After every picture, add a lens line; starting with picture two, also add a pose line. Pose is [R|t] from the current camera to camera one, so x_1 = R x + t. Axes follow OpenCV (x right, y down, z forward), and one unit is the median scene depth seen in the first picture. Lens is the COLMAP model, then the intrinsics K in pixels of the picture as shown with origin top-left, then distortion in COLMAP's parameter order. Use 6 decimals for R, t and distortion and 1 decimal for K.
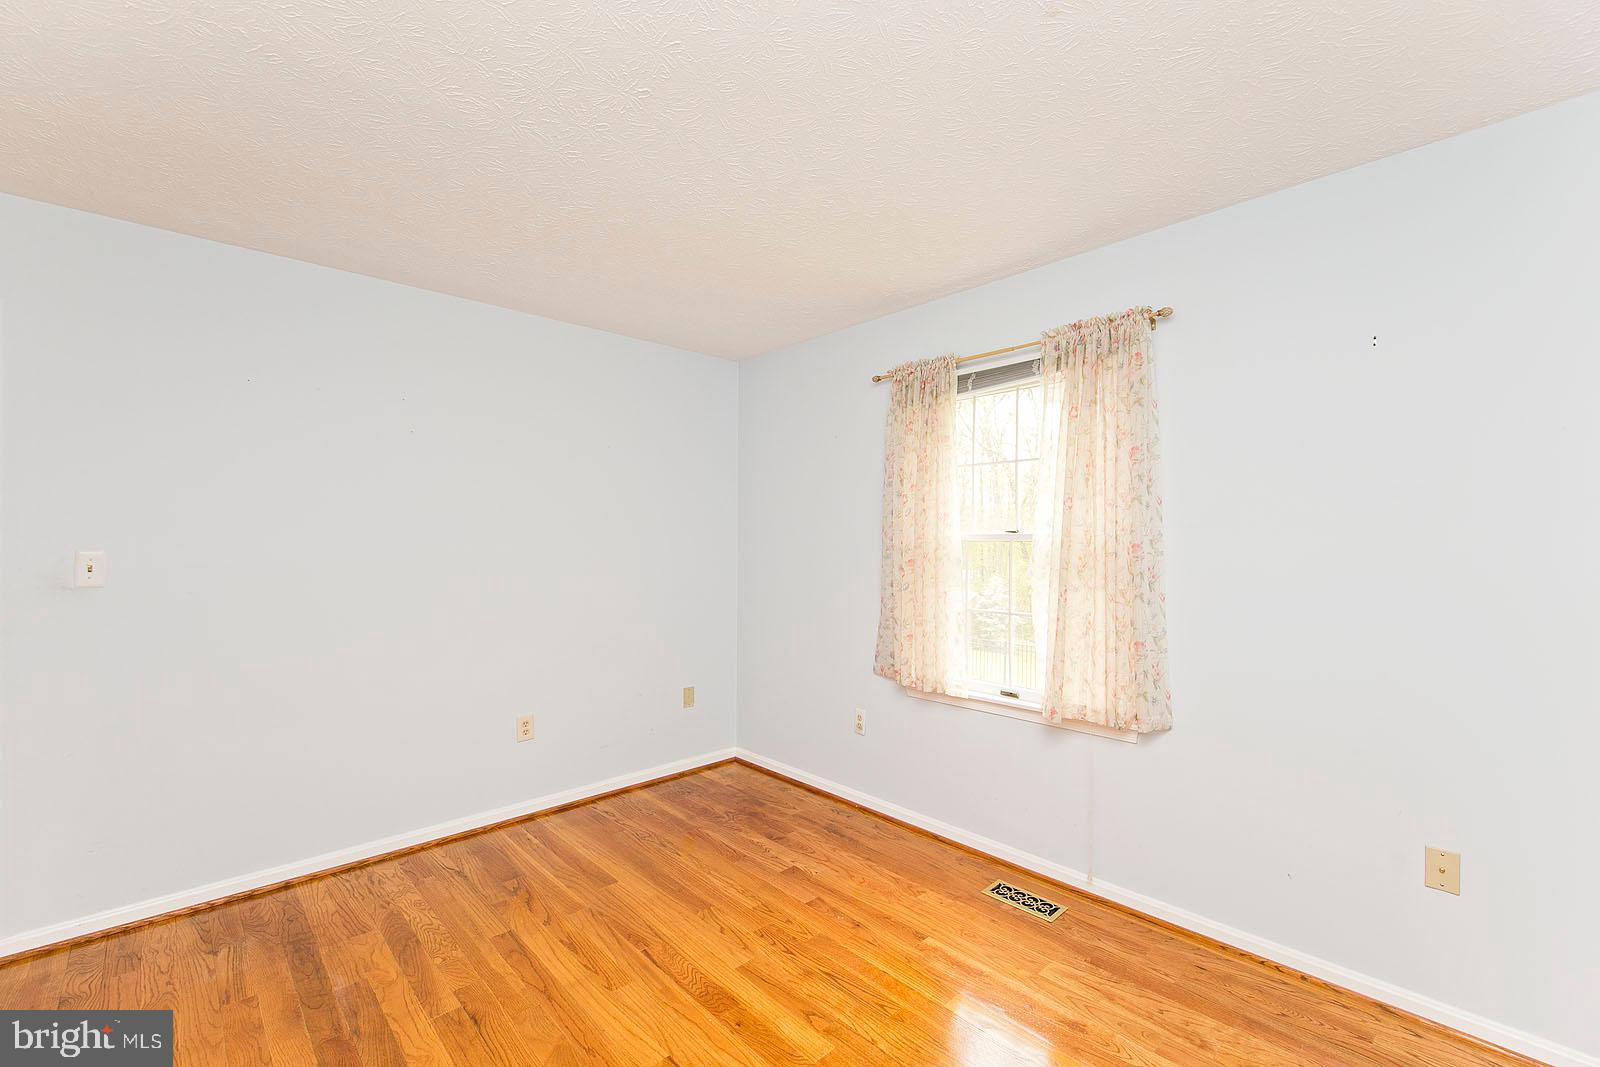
lens RADIAL K [[679.4, 0, 806.7], [0, 679.4, 542.3], [0, 0, 1]] dist [0.001487, -0.001536]
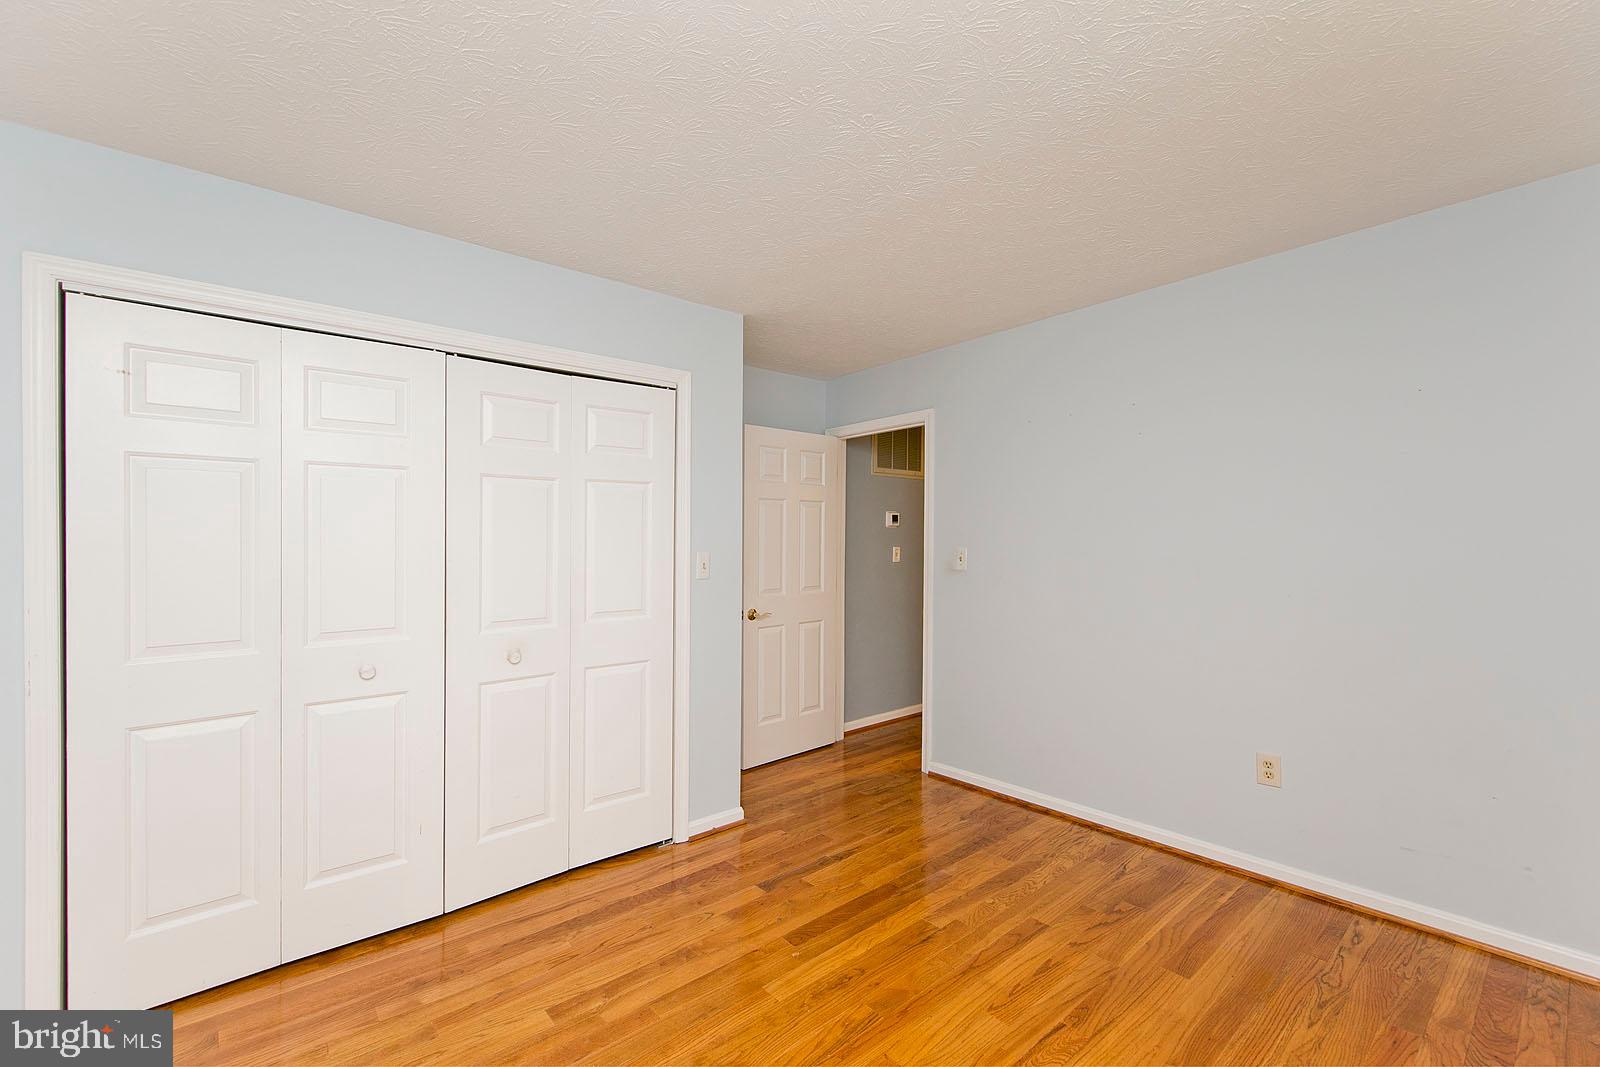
lens RADIAL K [[679.4, 0, 799.0], [0, 679.4, 539.7], [0, 0, 1]] dist [0.001487, -0.001536]
pose [[-0.050961, -0.004070, -0.998692, 0.577380], [0.008970, 0.999949, -0.004533, -0.001470], [0.998660, -0.009190, -0.050922, 0.666125]]
